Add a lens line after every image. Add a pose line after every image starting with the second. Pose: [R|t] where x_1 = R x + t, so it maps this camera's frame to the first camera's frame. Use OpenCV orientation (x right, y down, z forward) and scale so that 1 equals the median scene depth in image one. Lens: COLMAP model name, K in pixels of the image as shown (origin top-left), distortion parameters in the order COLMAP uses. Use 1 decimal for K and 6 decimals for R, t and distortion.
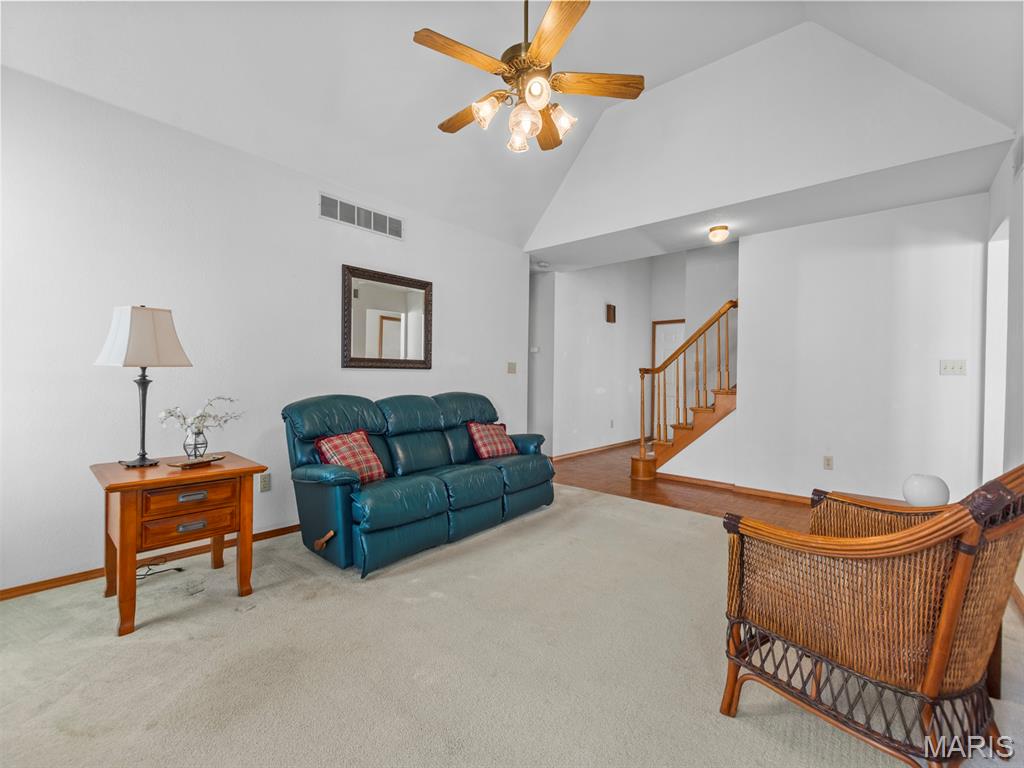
lens RADIAL K [[444.9, 0, 514.8], [0, 444.9, 377.4], [0, 0, 1]] dist [0.007634, -0.002860]
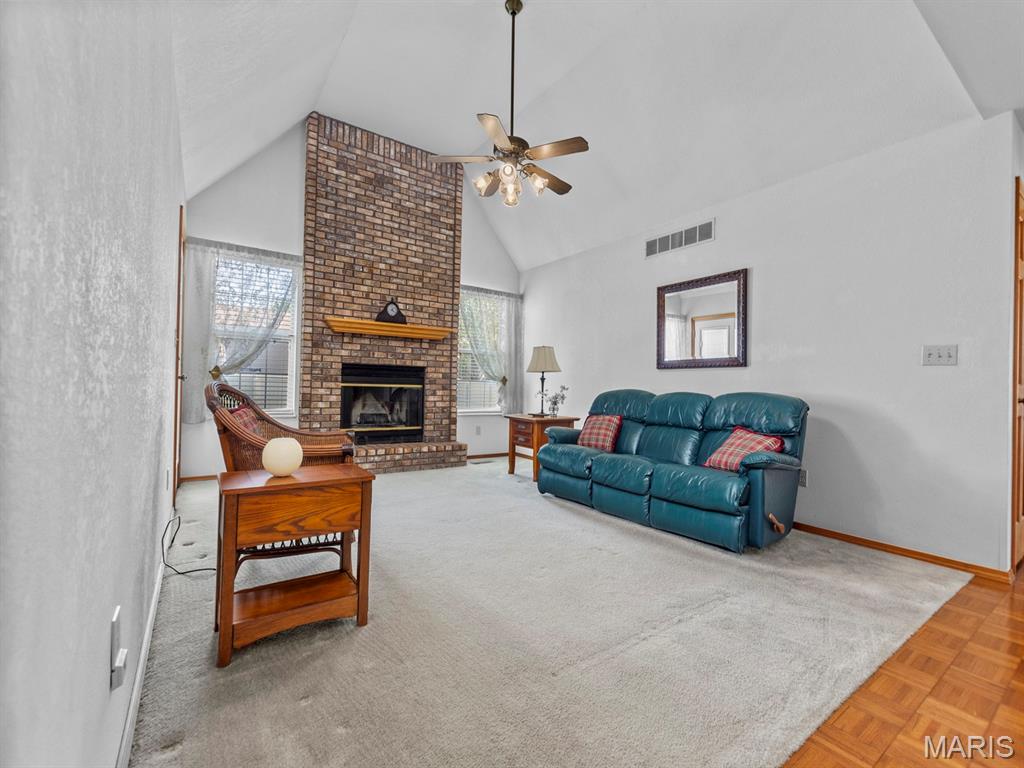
lens RADIAL K [[444.9, 0, 510.1], [0, 444.9, 379.7], [0, 0, 1]] dist [0.007634, -0.002860]
pose [[-0.246805, -0.030906, -0.968572, 0.924711], [-0.025830, 0.999346, -0.025306, 0.049815], [0.968721, 0.018772, -0.247442, 0.911687]]
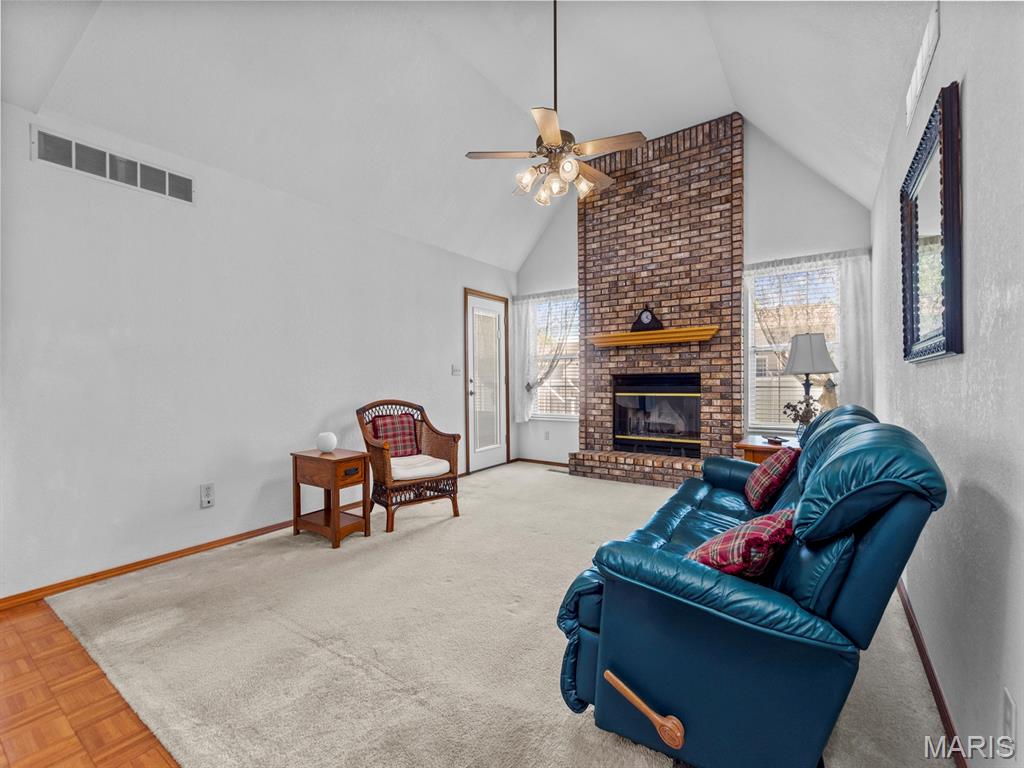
lens RADIAL K [[444.9, 0, 511.5], [0, 444.9, 379.4], [0, 0, 1]] dist [0.007634, -0.002860]
pose [[-0.994490, 0.001098, -0.104826, 0.193832], [0.001569, 0.999989, -0.004411, -0.001963], [0.104820, -0.004551, -0.994481, 1.538258]]
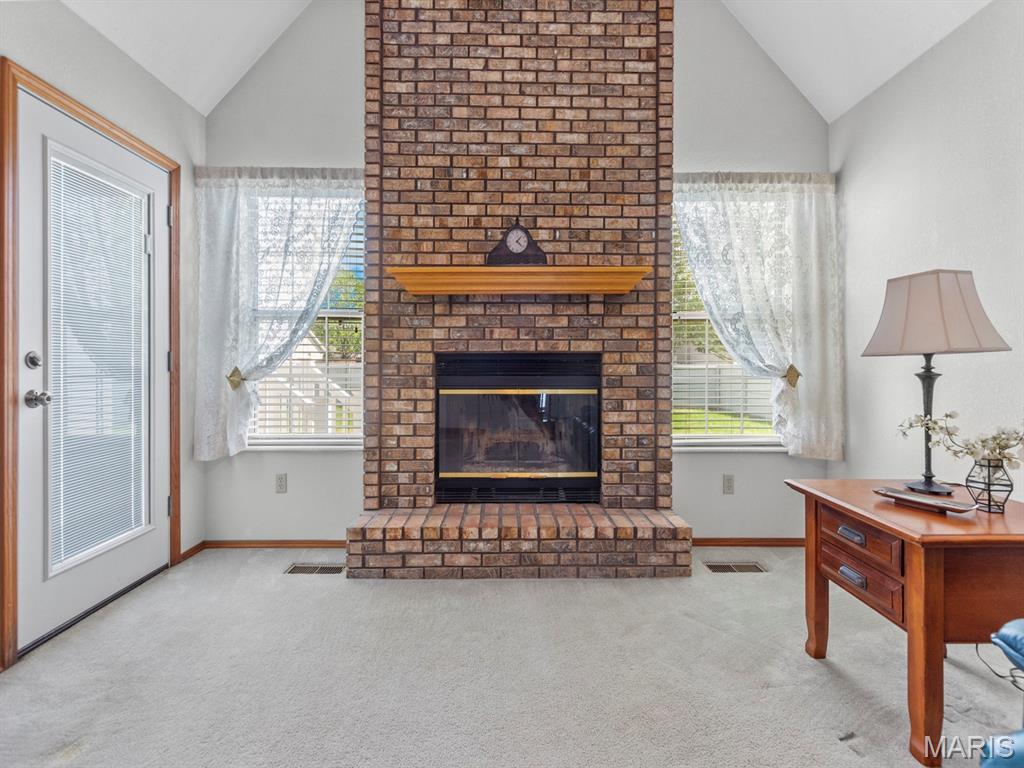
lens RADIAL K [[444.9, 0, 517.4], [0, 444.9, 367.7], [0, 0, 1]] dist [0.007634, -0.002860]
pose [[-0.744174, -0.008207, -0.667936, 0.097424], [-0.007023, 0.999965, -0.004462, 0.003129], [0.667949, 0.001370, -0.744205, 0.711277]]
